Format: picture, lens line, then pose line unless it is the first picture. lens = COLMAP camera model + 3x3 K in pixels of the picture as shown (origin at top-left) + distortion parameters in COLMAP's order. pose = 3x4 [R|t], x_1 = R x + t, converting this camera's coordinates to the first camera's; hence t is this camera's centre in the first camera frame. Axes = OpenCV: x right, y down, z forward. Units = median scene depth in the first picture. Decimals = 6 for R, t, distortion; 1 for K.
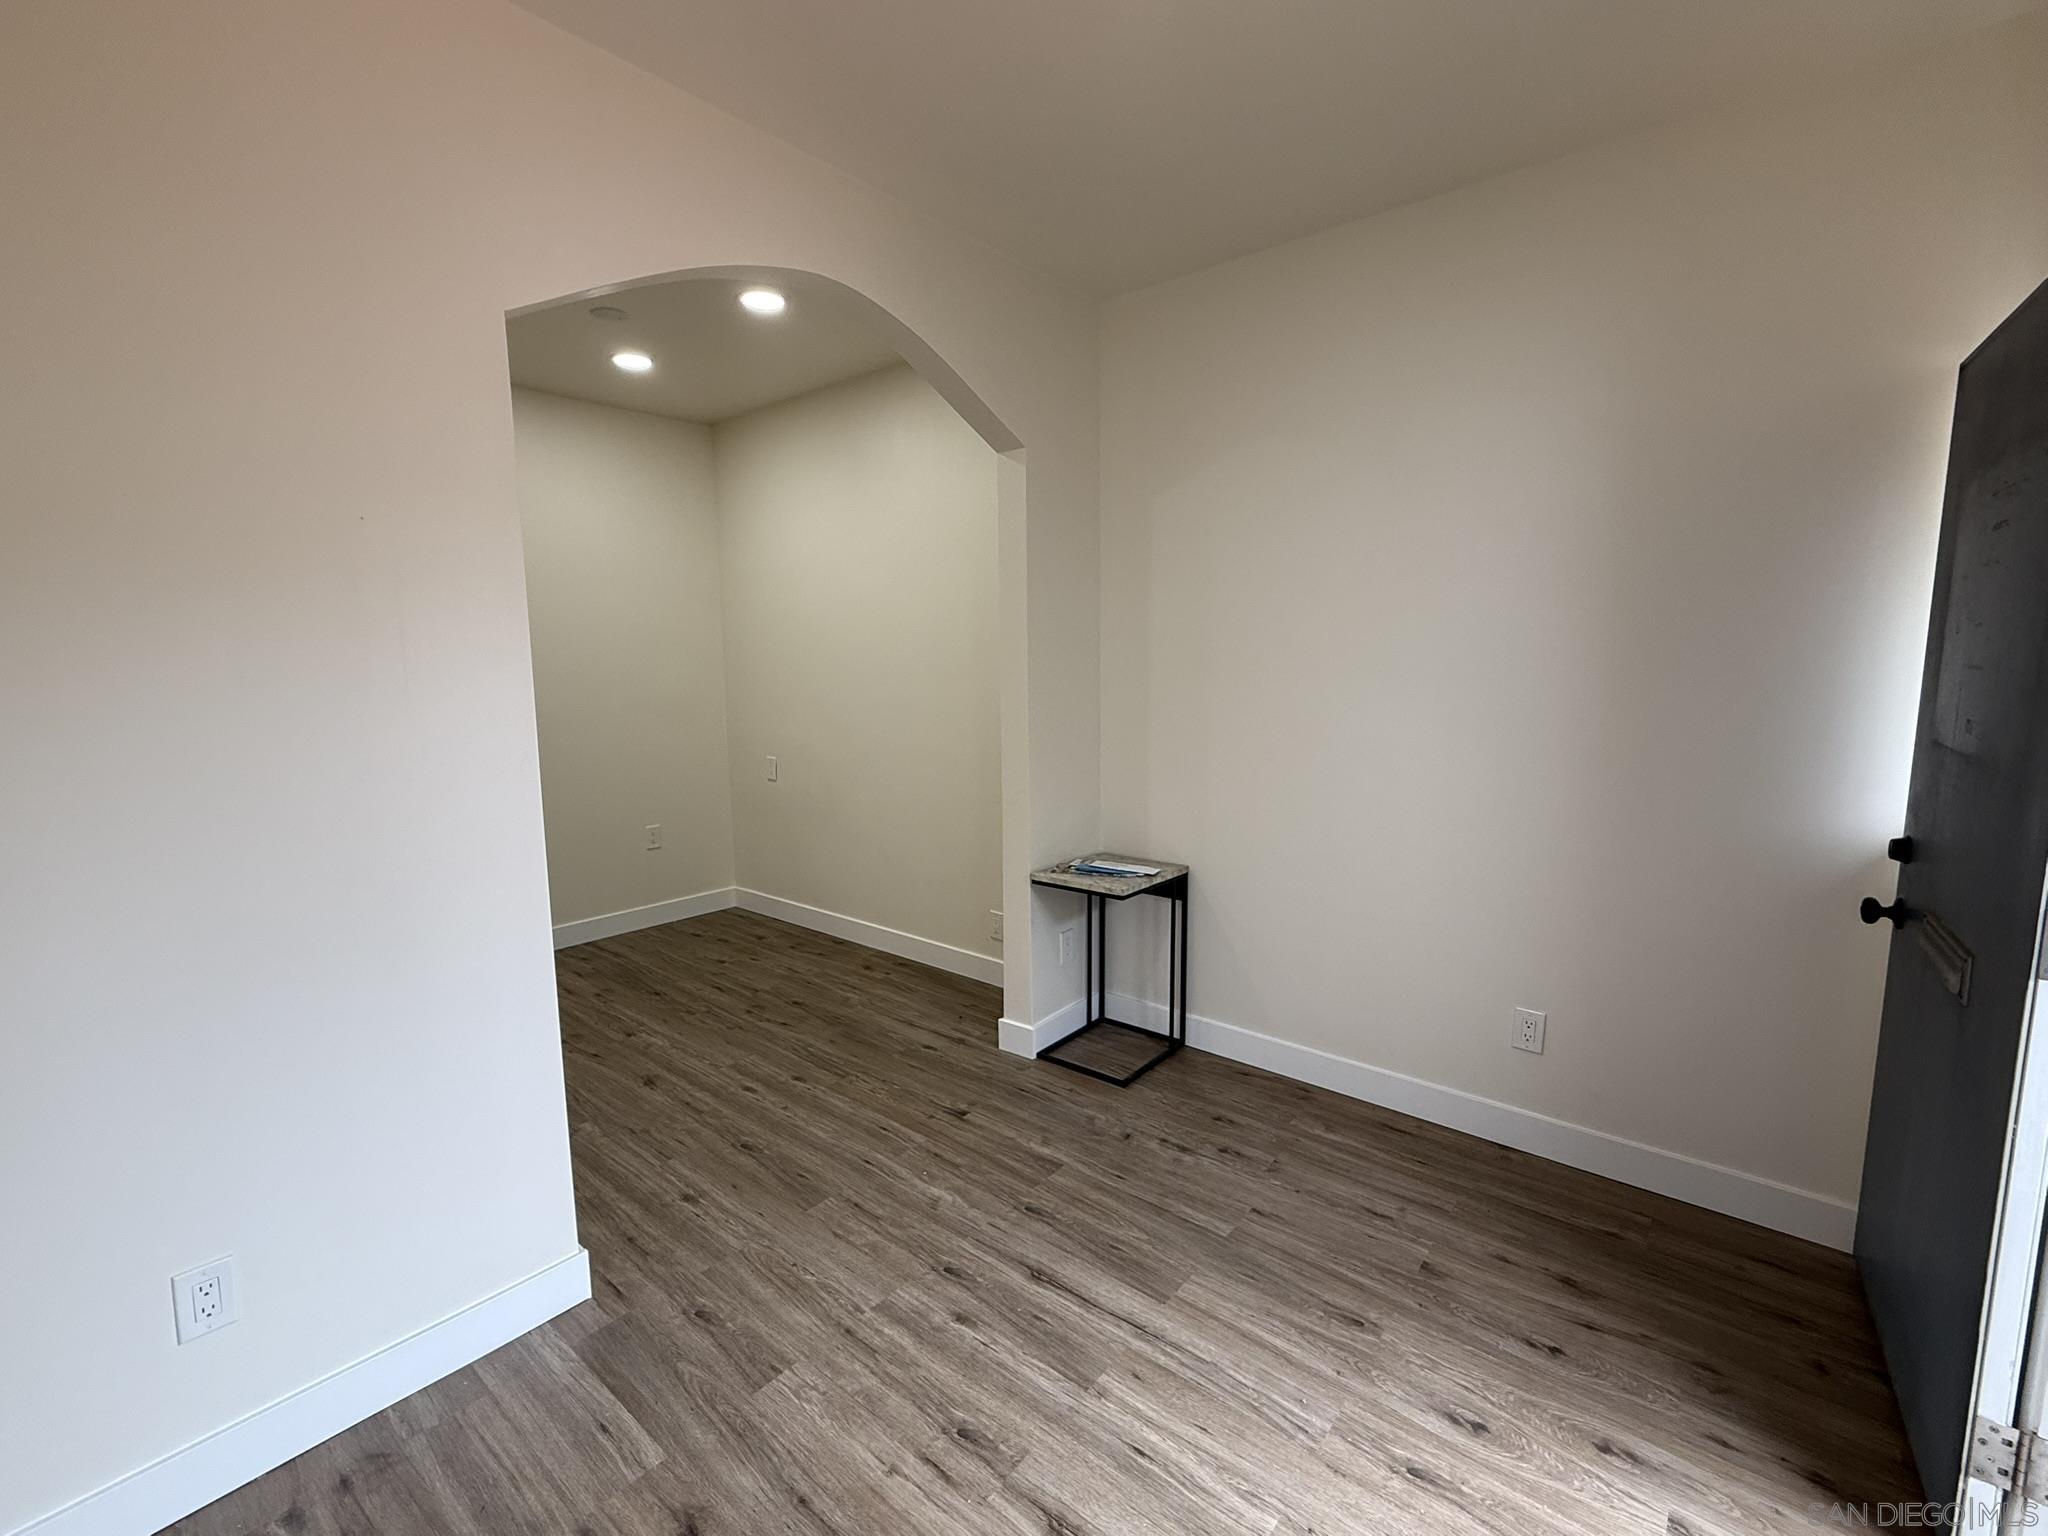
lens RADIAL K [[885.1, 0, 1021.0], [0, 885.1, 767.9], [0, 0, 1]] dist [0.000125, 0.000029]
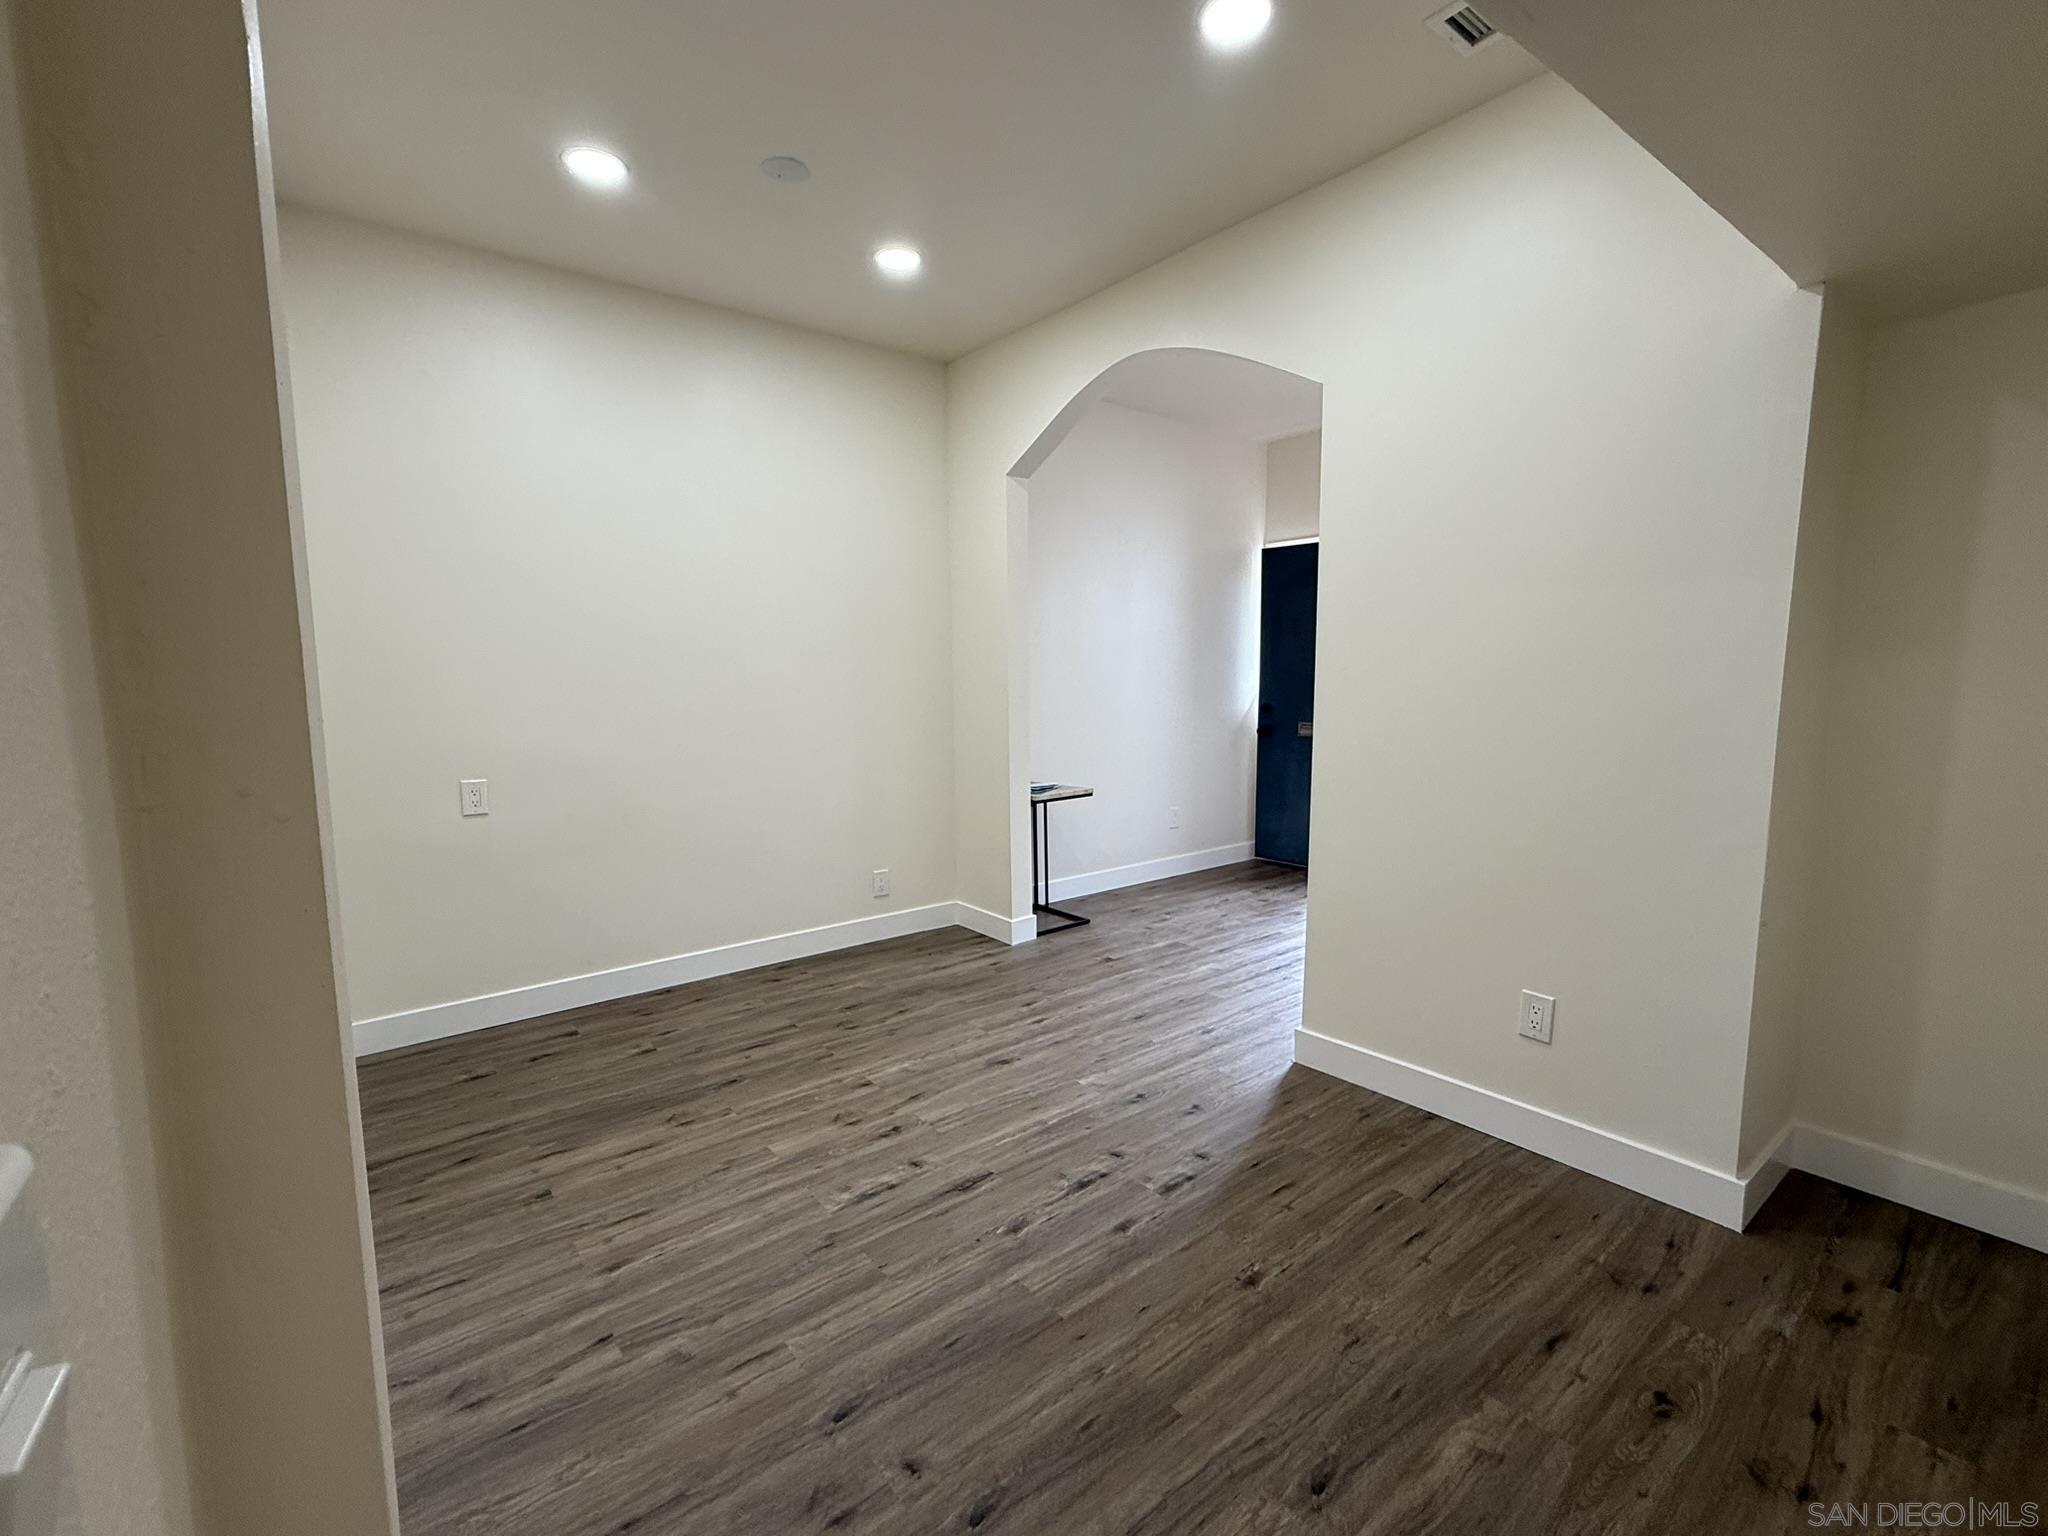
lens RADIAL K [[885.1, 0, 1021.0], [0, 885.1, 767.9], [0, 0, 1]] dist [0.000125, 0.000029]
pose [[0.206889, -0.103598, 0.972864, -1.525051], [0.129096, 0.988574, 0.077817, -0.036104], [-0.969810, 0.109494, 0.217899, 0.856708]]
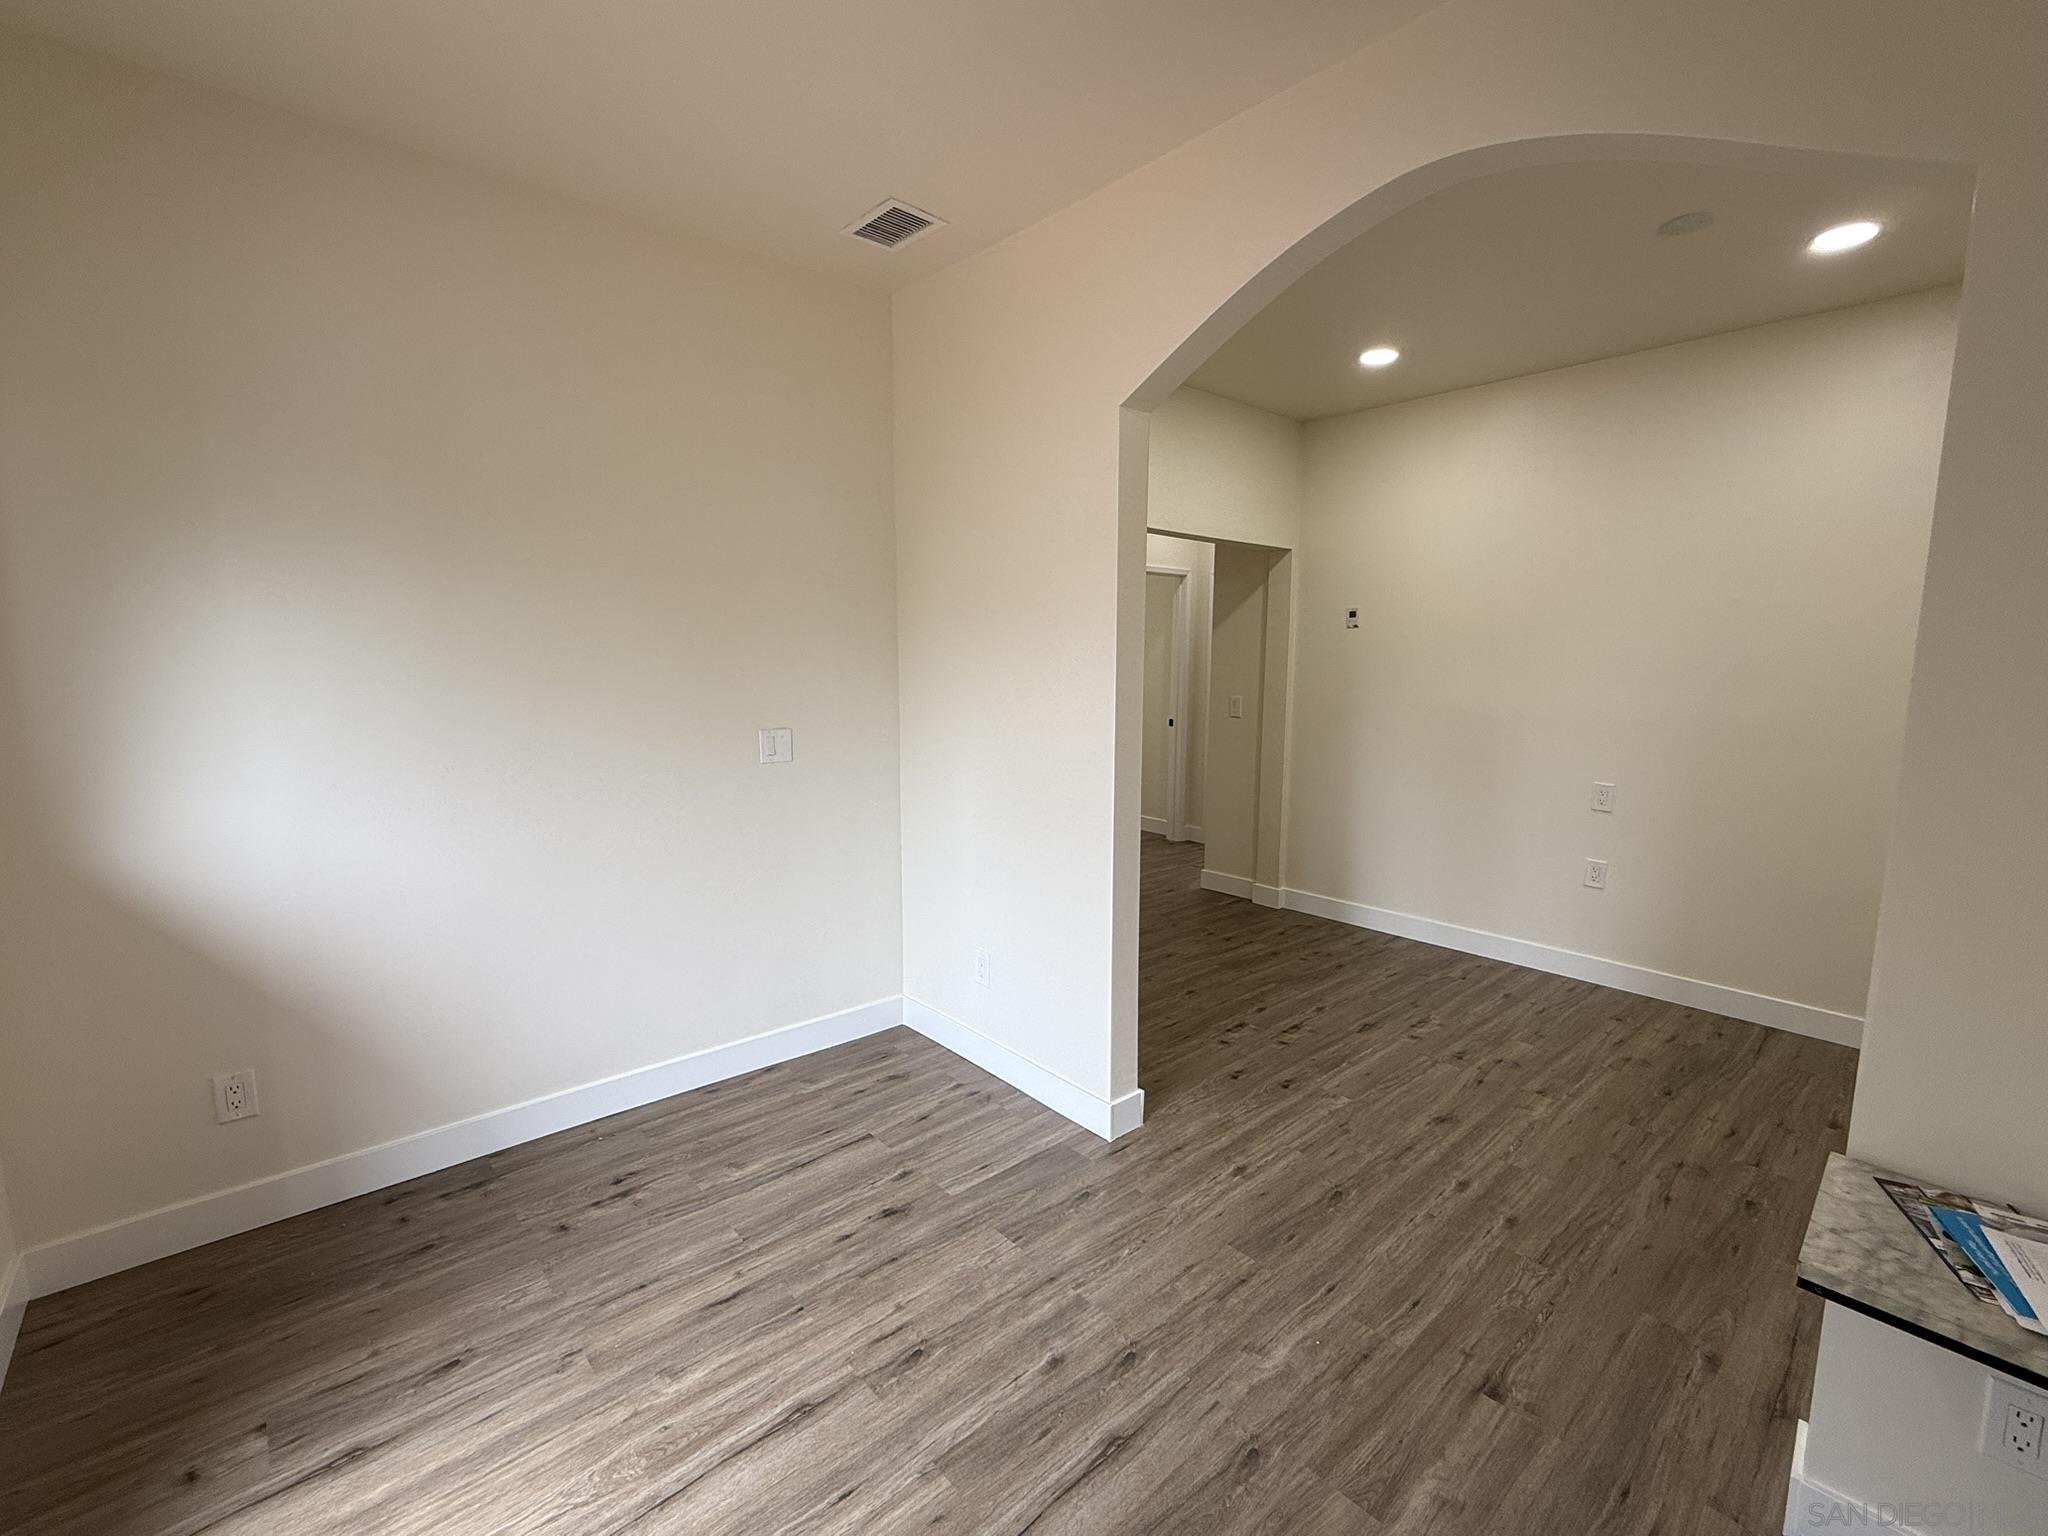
lens RADIAL K [[885.1, 0, 1021.0], [0, 885.1, 767.9], [0, 0, 1]] dist [0.000125, 0.000029]
pose [[-0.149898, 0.138005, -0.979023, 0.577272], [-0.128706, 0.979061, 0.157716, -0.107016], [0.980288, 0.149647, -0.128997, 0.736392]]
